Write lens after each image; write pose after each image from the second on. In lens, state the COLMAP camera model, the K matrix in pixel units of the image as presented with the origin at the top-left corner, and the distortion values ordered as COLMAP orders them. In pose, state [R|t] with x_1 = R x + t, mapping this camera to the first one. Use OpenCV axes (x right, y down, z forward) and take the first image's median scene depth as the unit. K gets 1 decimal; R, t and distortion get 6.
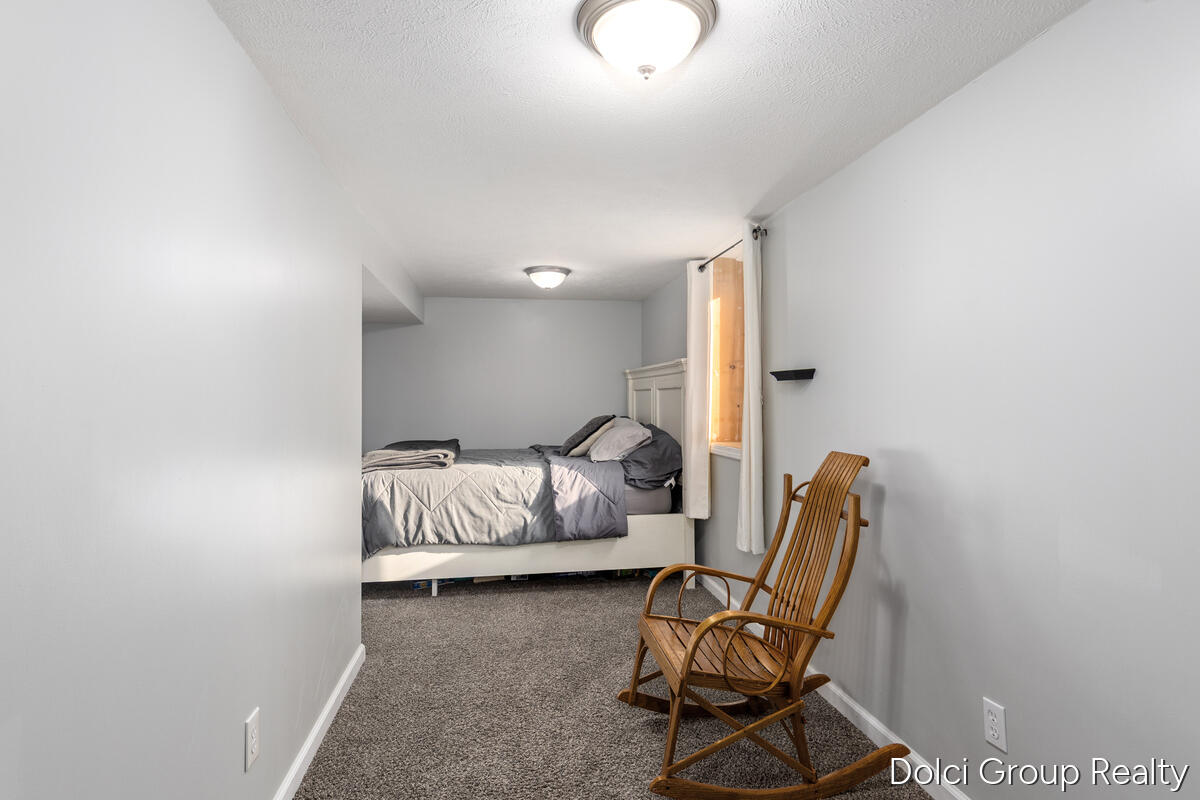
lens RADIAL K [[616.0, 0, 600.0], [0, 616.0, 400.0], [0, 0, 1]] dist [-0.000074, -0.000008]
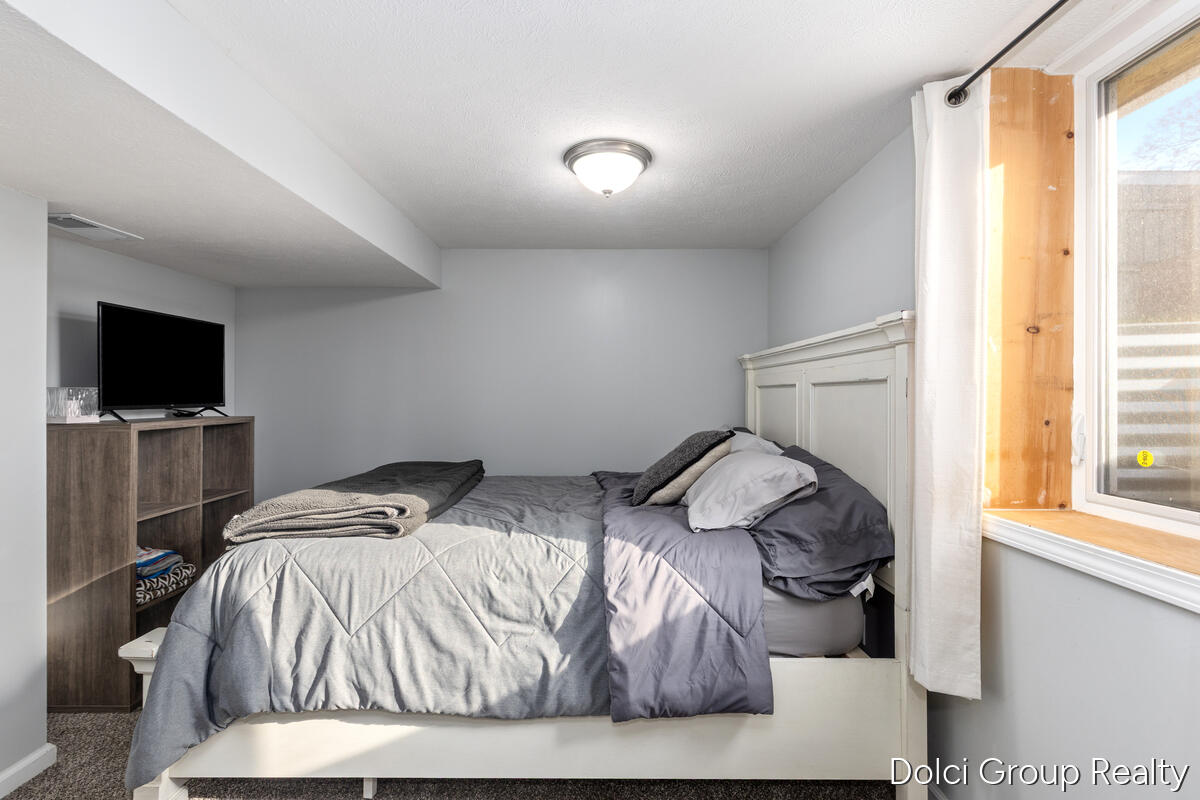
lens RADIAL K [[553.2, 0, 598.6], [0, 553.2, 379.0], [0, 0, 1]] dist [0.001714, 0.000116]
pose [[0.985334, 0.002761, -0.170612, -0.011471], [-0.008621, 0.999398, -0.033619, -0.004993], [0.170417, 0.034597, 0.984765, 0.582610]]
